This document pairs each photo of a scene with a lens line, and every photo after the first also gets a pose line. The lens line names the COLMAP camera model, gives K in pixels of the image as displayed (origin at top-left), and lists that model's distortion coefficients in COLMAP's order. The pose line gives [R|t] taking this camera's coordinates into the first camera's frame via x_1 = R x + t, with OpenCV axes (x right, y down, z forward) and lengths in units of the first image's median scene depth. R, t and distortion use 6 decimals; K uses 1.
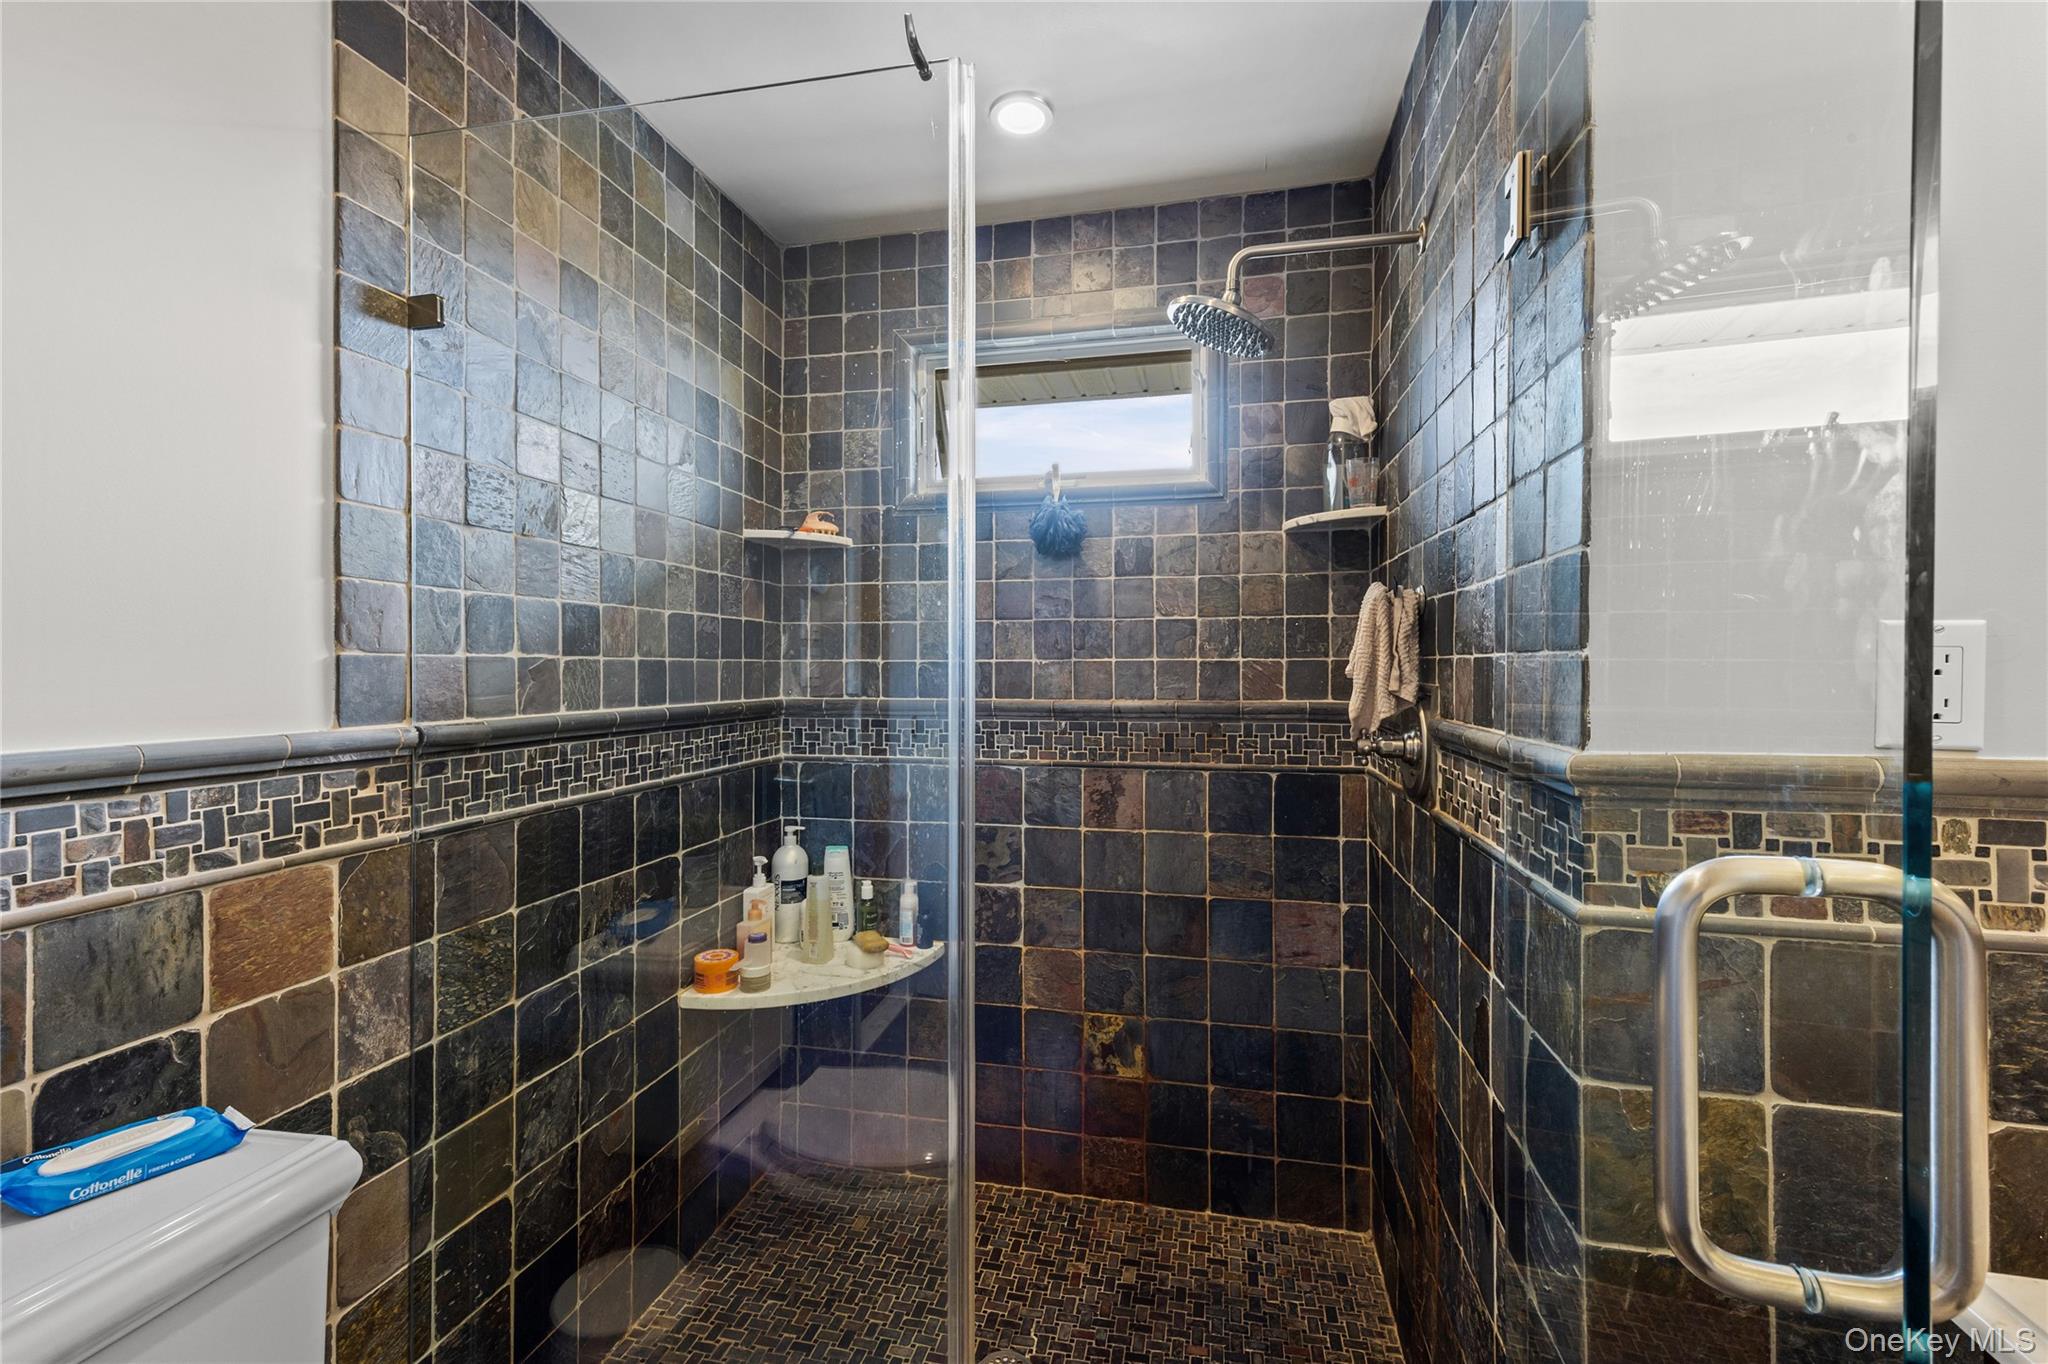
lens RADIAL K [[874.9, 0, 1023.3], [0, 874.9, 672.6], [0, 0, 1]] dist [0.017563, 0.000041]
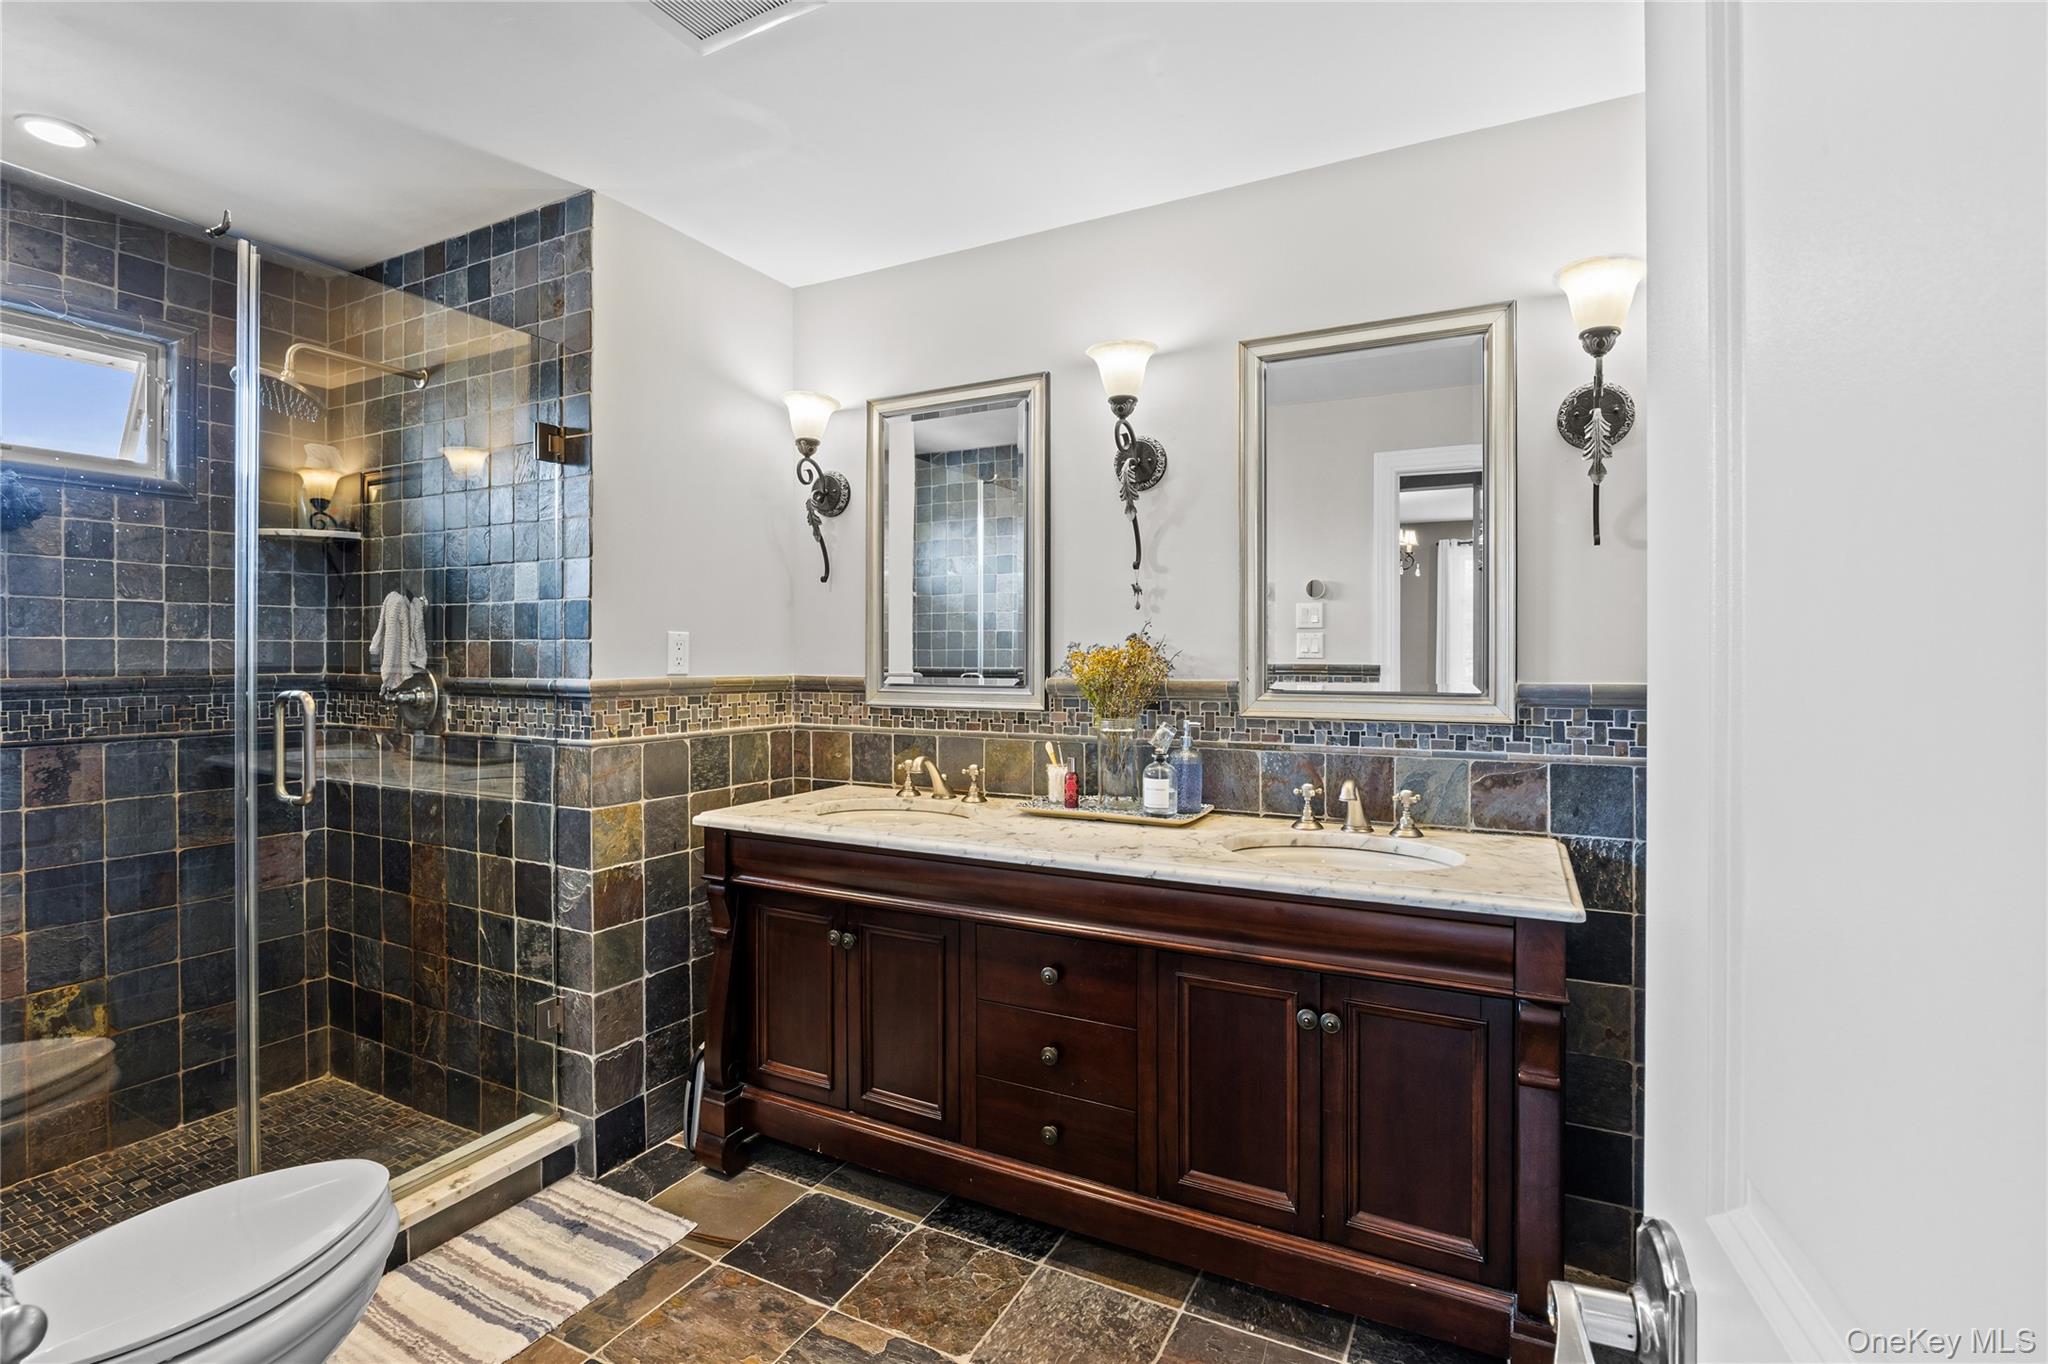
lens RADIAL K [[971.7, 0, 1019.2], [0, 971.7, 664.7], [0, 0, 1]] dist [-0.000096, 0.000292]
pose [[0.267445, -0.007010, 0.963548, -0.702174], [0.004005, 0.999973, 0.006163, 0.014183], [-0.963565, 0.002211, 0.267466, -0.377864]]
